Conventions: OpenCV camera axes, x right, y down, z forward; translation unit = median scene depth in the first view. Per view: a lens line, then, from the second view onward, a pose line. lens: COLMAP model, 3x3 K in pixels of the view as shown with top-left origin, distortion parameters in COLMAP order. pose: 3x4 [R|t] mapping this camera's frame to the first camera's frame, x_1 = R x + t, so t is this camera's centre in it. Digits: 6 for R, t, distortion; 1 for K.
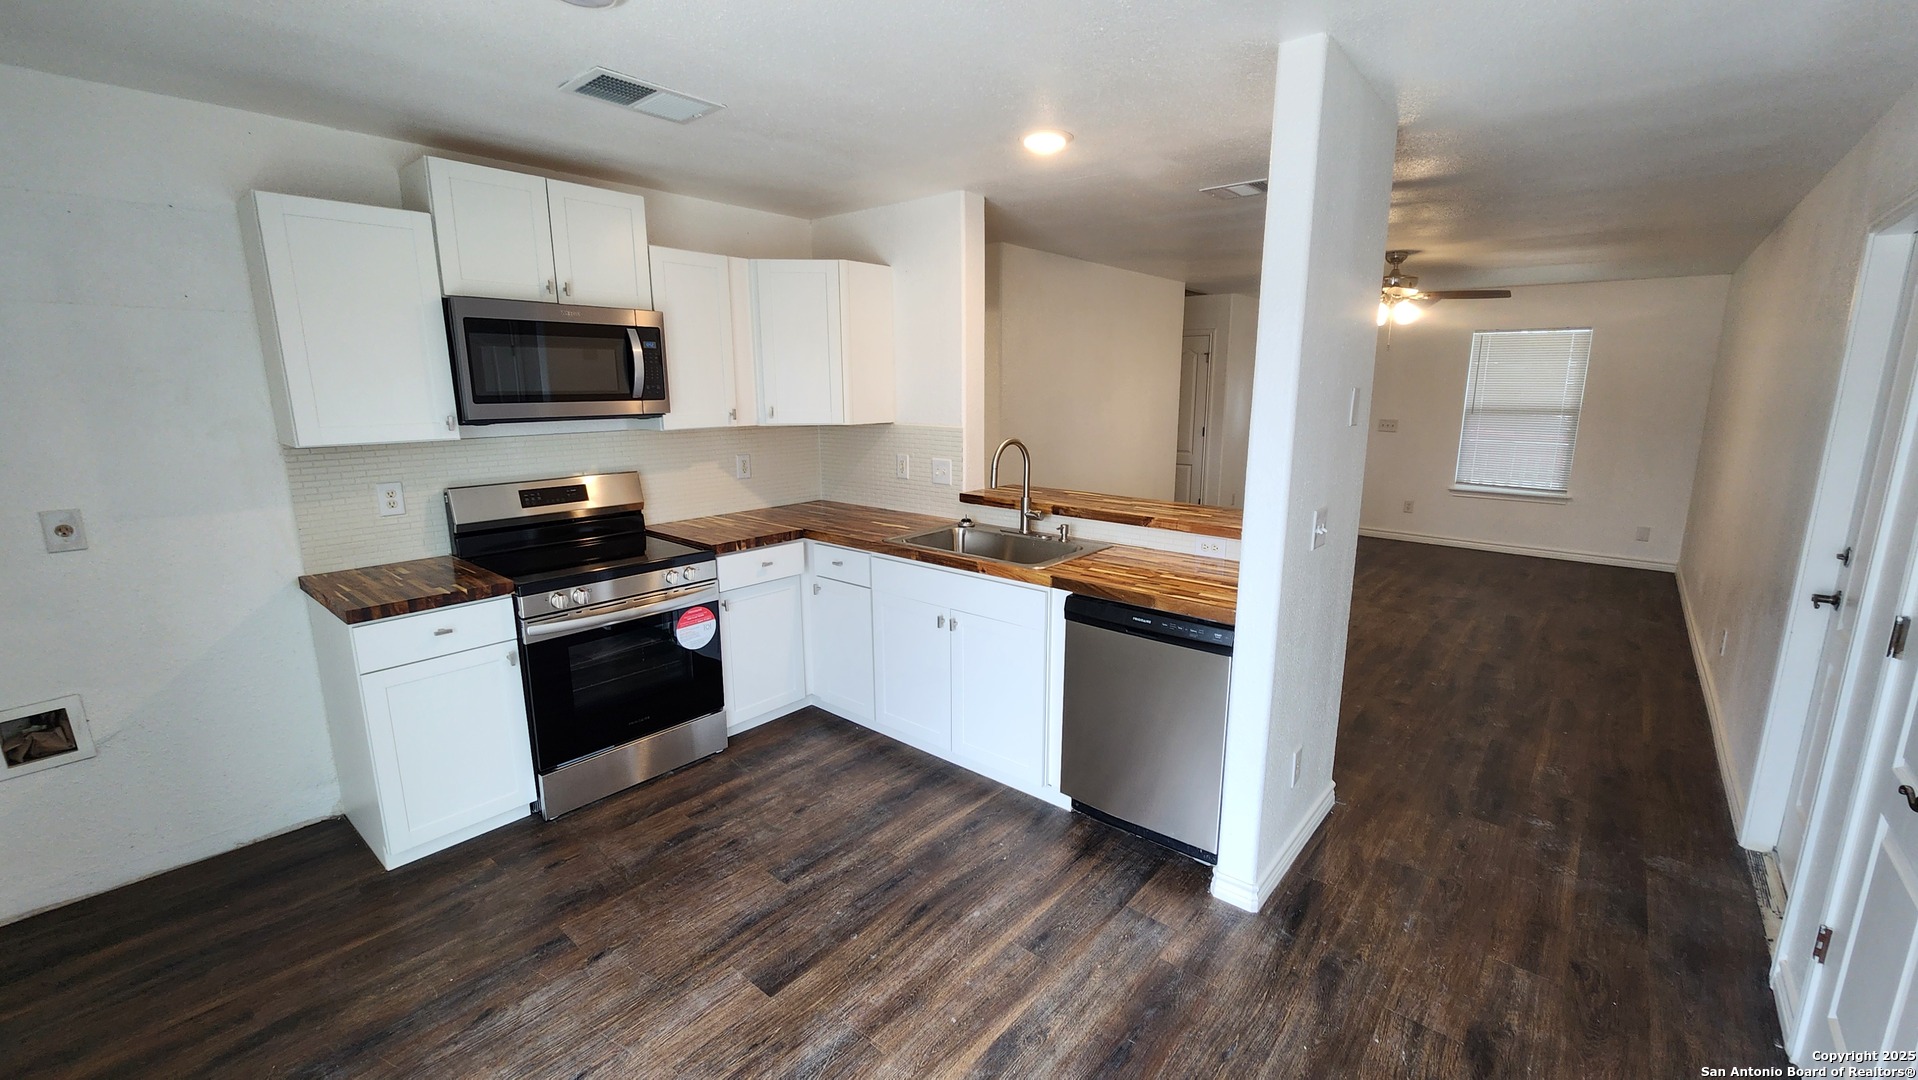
lens RADIAL K [[779.3, 0, 966.9], [0, 779.3, 541.2], [0, 0, 1]] dist [-0.002288, -0.000366]
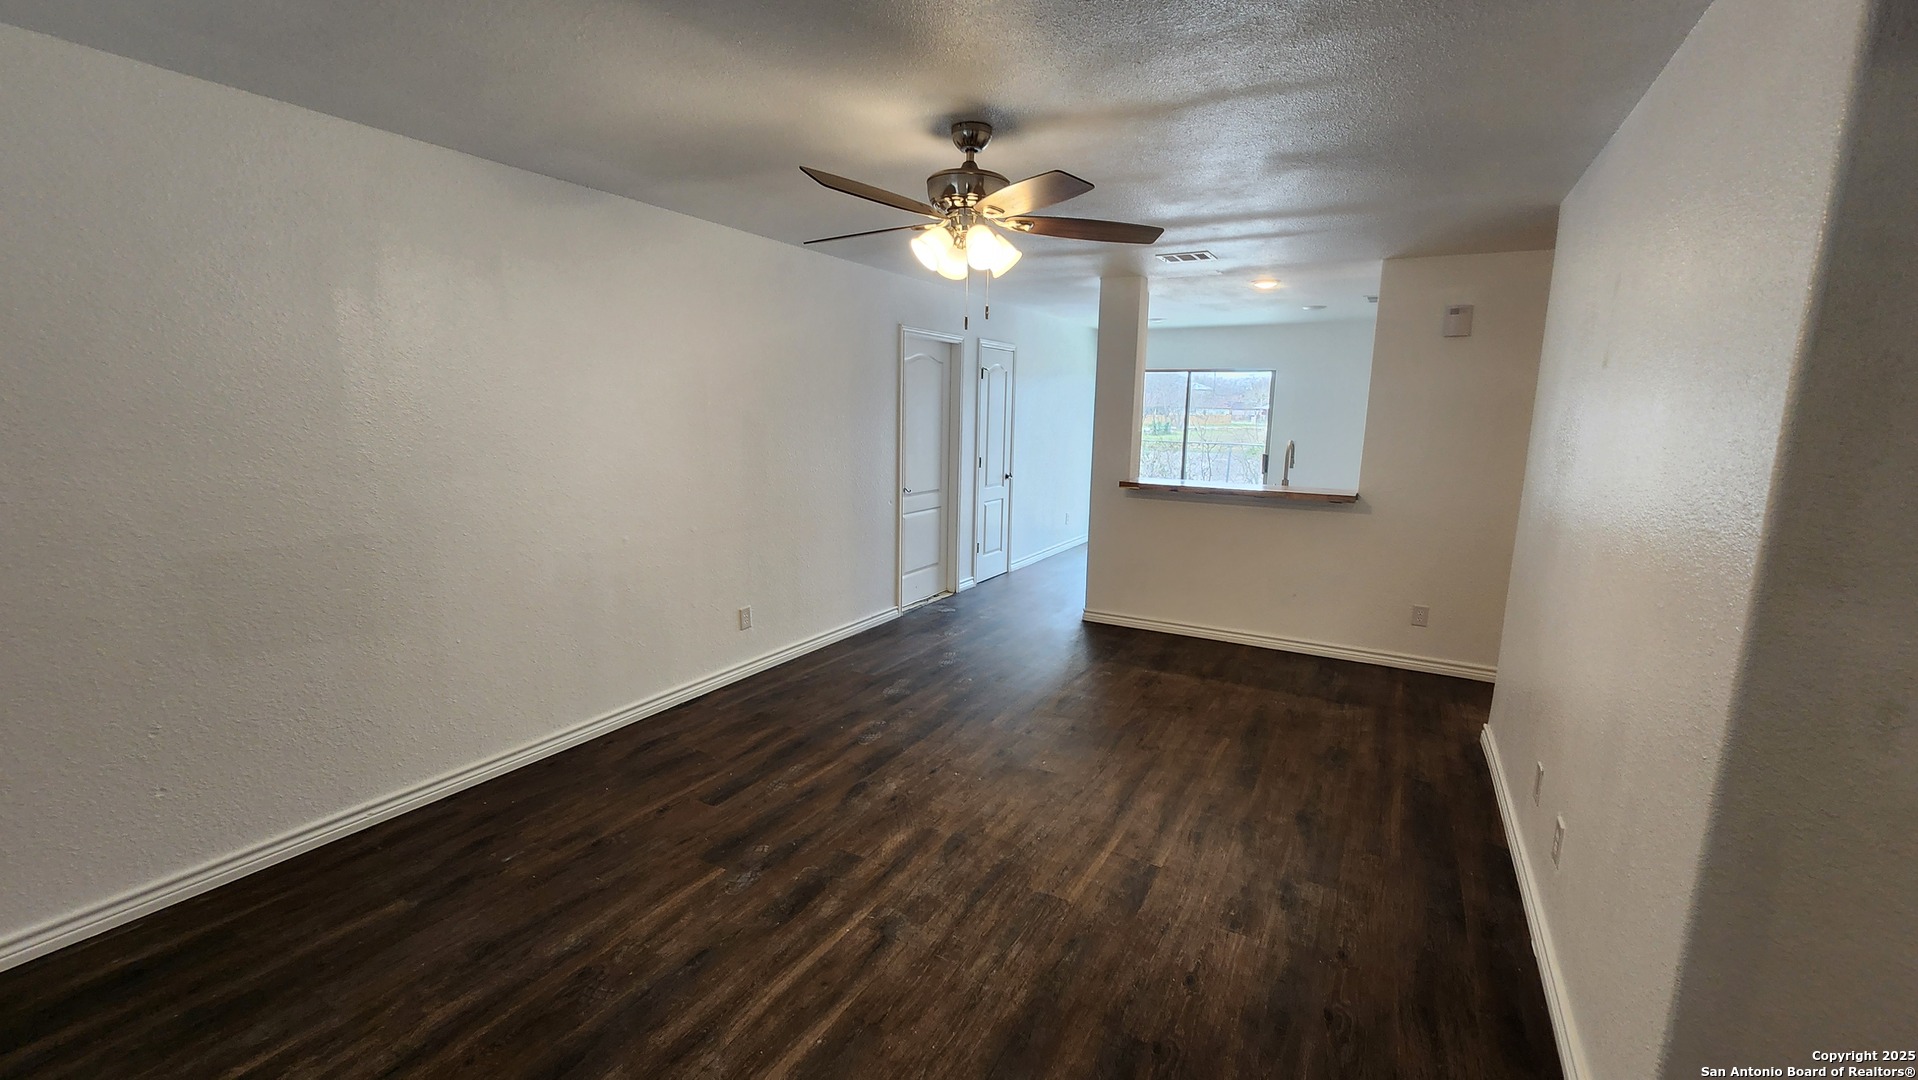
lens RADIAL K [[778.4, 0, 979.3], [0, 778.4, 538.0], [0, 0, 1]] dist [0.000183, -0.000116]
pose [[-0.978604, 0.013450, -0.205314, 1.109110], [-0.061965, 0.932269, 0.356420, -0.519214], [0.196202, 0.361516, -0.911488, 2.626408]]
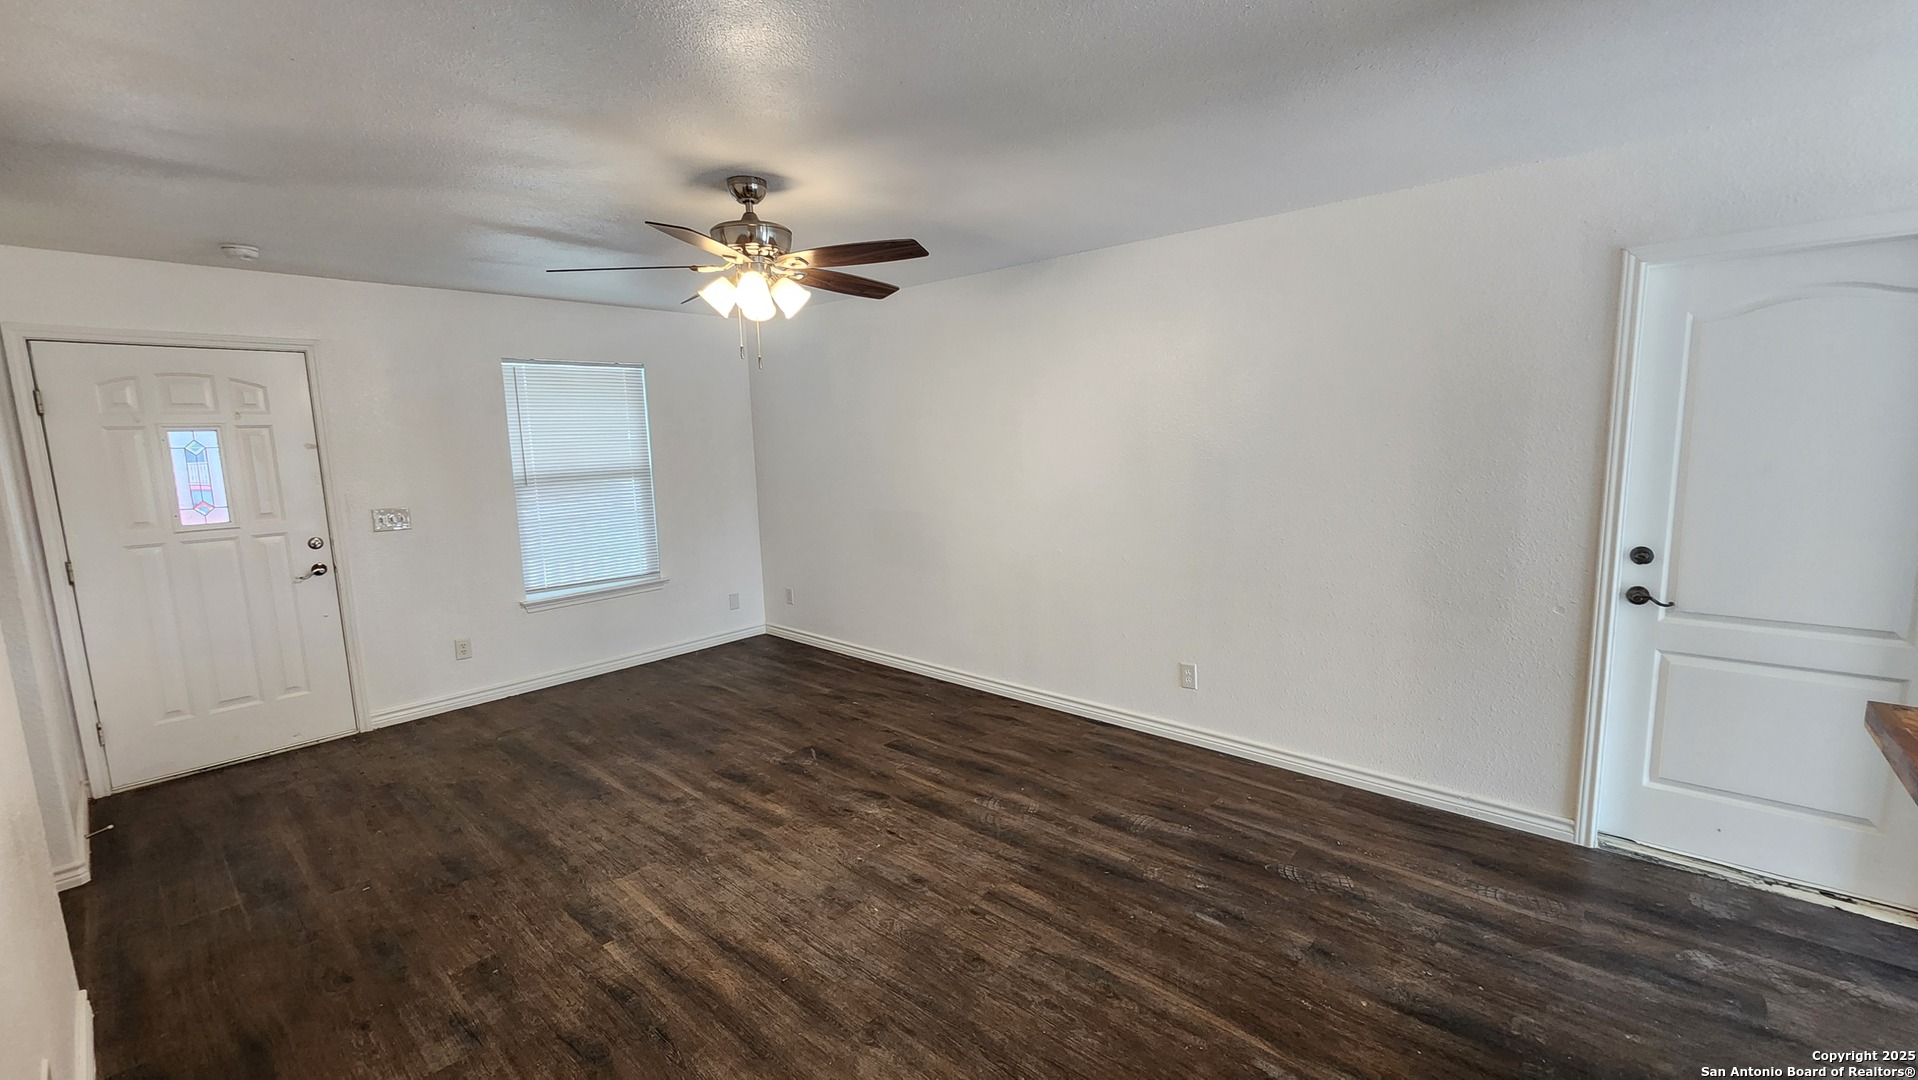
lens RADIAL K [[779.3, 0, 966.9], [0, 779.3, 541.2], [0, 0, 1]] dist [-0.002288, -0.000366]
pose [[0.020079, -0.143104, 0.989504, 0.012657], [0.228114, 0.964254, 0.134824, -0.299269], [-0.973427, 0.223013, 0.052005, 1.507282]]
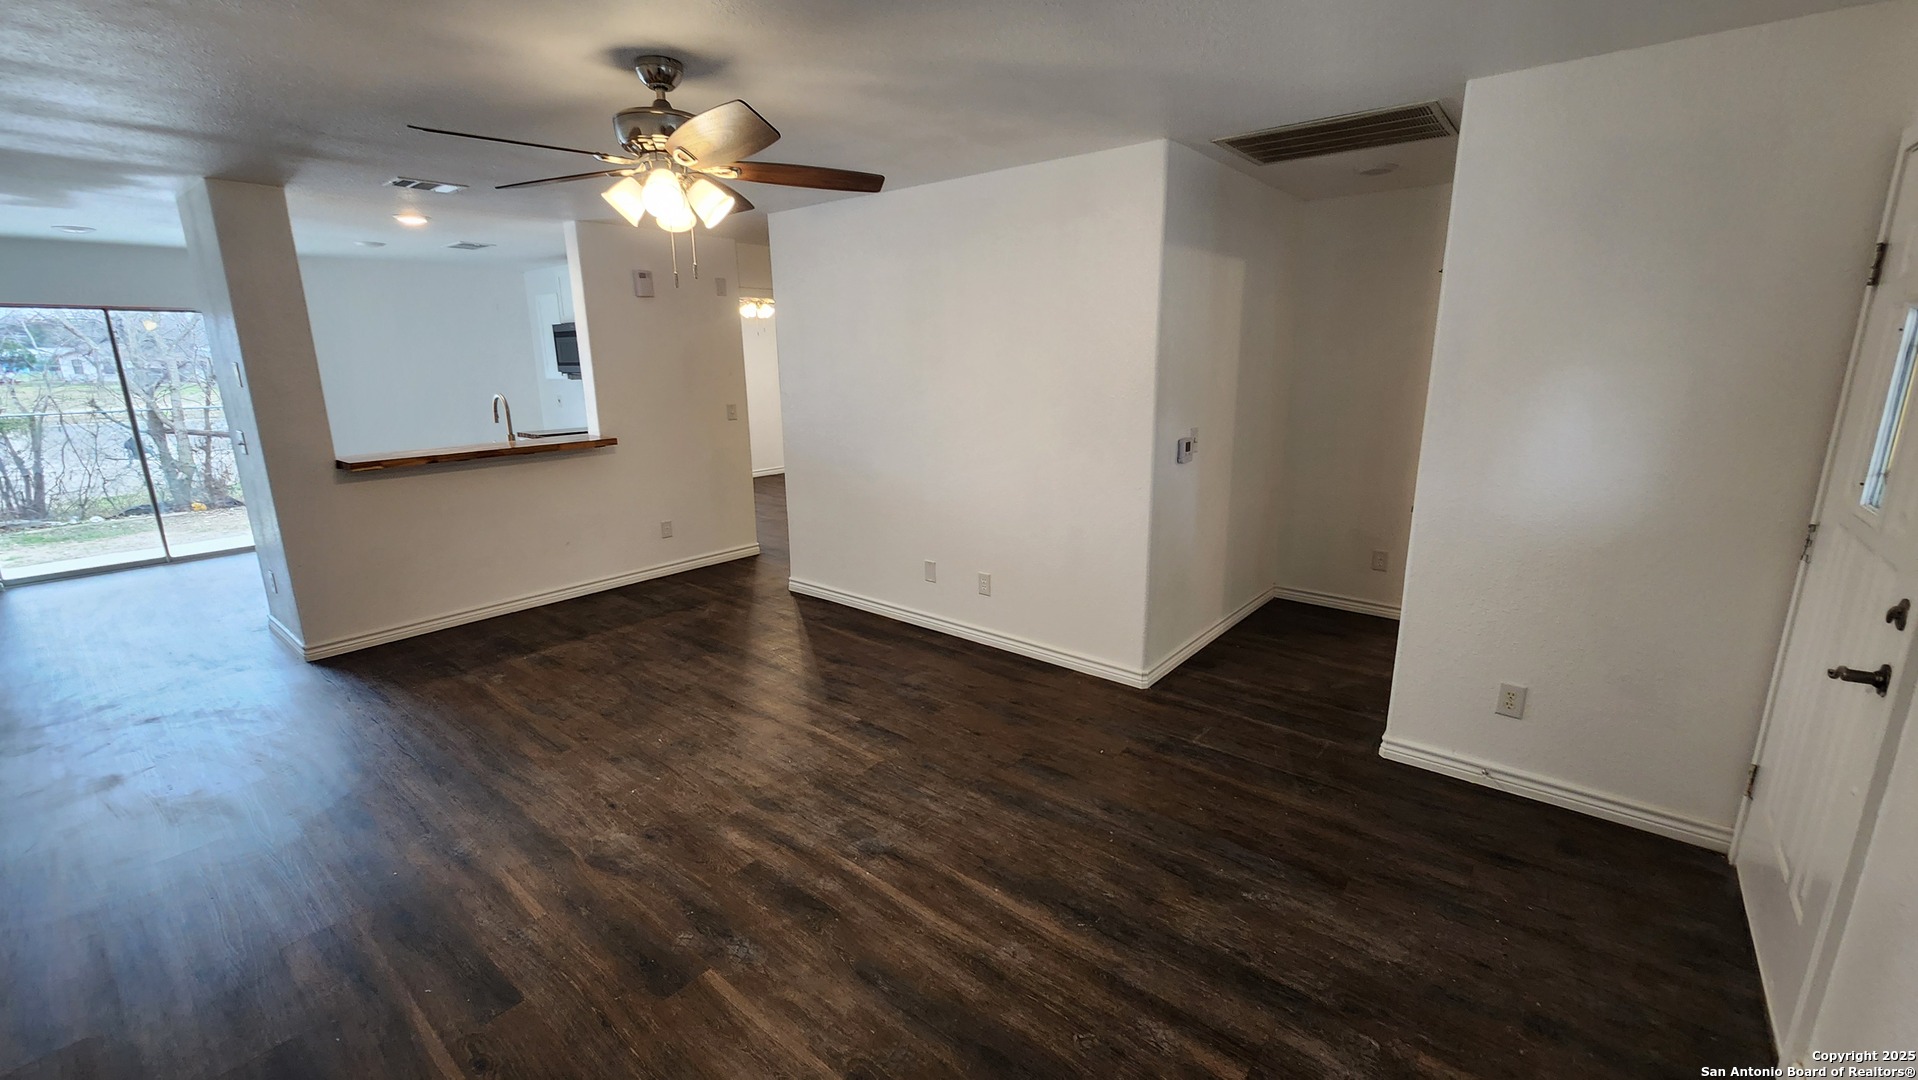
lens RADIAL K [[773.2, 0, 956.4], [0, 773.2, 544.2], [0, 0, 1]] dist [-0.000997, 0.000103]
pose [[0.008049, 0.236844, -0.971514, 1.777278], [-0.192187, 0.953800, 0.230934, -0.410221], [0.981325, 0.184854, 0.053195, 2.034226]]
